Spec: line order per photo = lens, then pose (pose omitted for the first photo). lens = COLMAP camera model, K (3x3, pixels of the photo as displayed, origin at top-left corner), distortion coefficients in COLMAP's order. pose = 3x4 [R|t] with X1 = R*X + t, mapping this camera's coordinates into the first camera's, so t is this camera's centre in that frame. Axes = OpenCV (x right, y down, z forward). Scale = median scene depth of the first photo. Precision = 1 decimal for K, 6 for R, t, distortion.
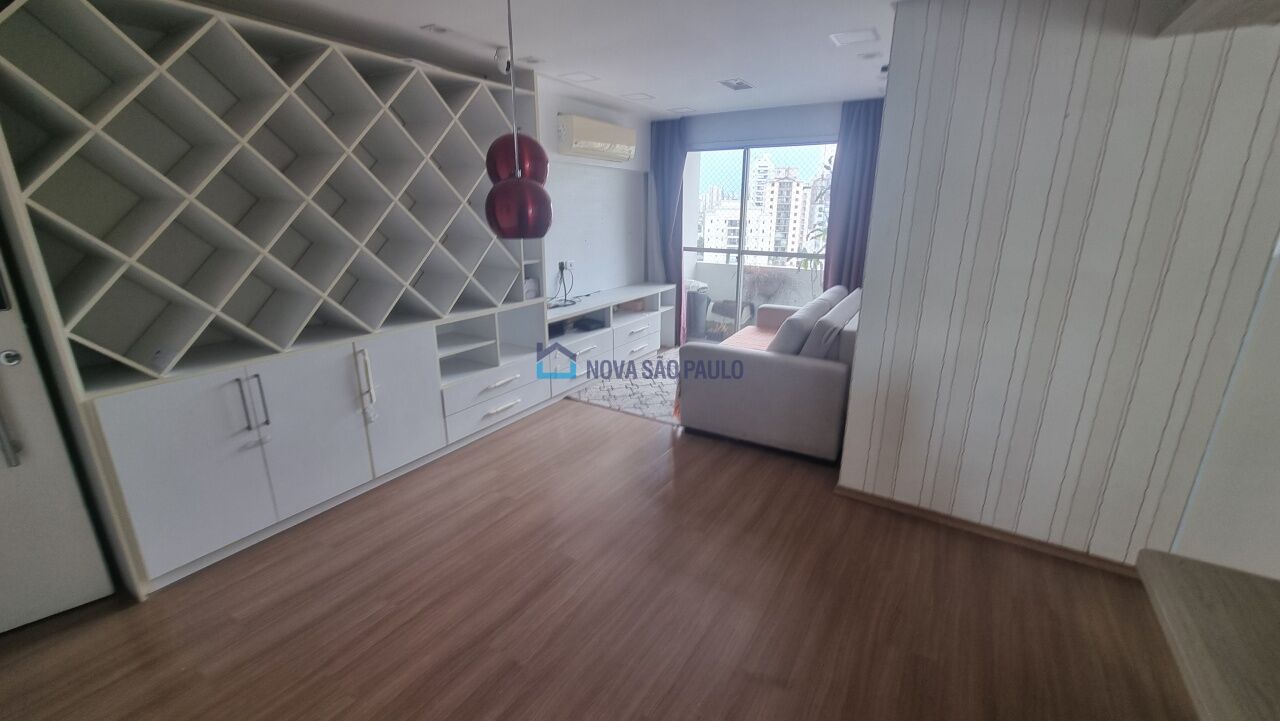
lens RADIAL K [[522.9, 0, 649.5], [0, 522.9, 359.4], [0, 0, 1]] dist [-0.000315, 0.000840]
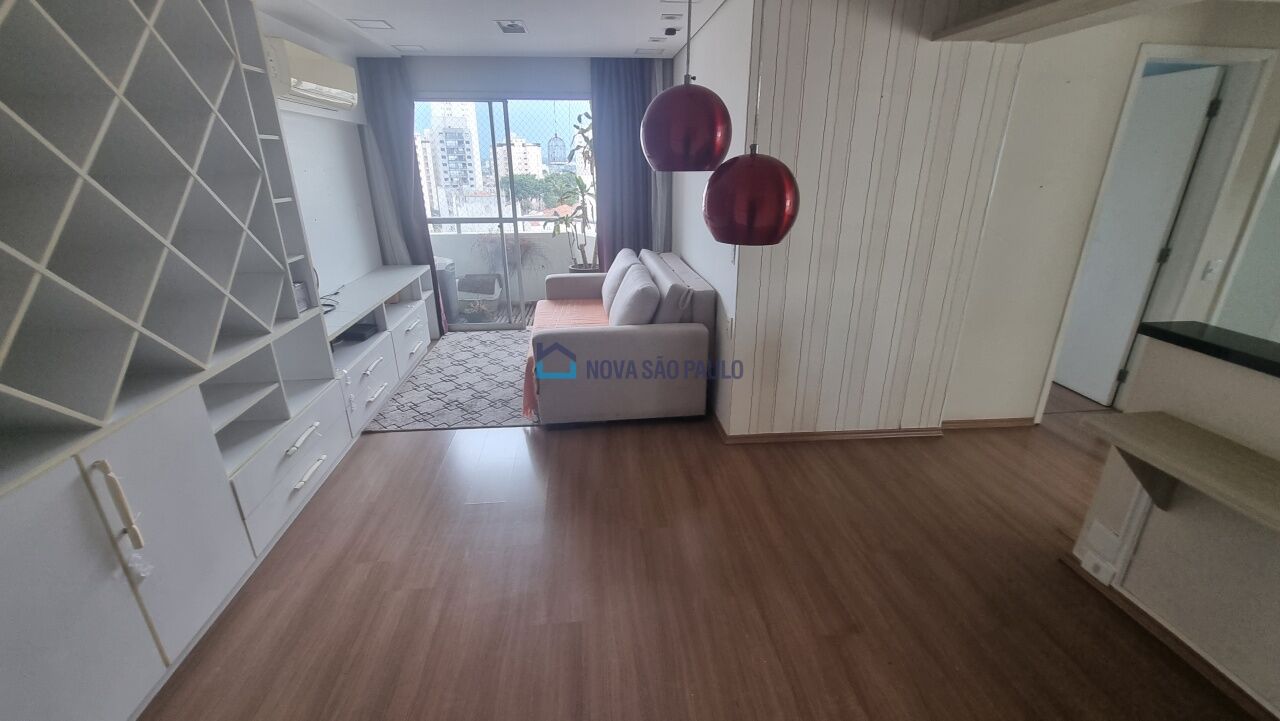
lens RADIAL K [[522.9, 0, 641.1], [0, 522.9, 358.0], [0, 0, 1]] dist [-0.000315, 0.000840]
pose [[0.797560, -0.217353, 0.562721, -0.319368], [0.175241, 0.976085, 0.128642, -0.077703], [-0.577224, -0.003988, 0.816576, 0.204101]]
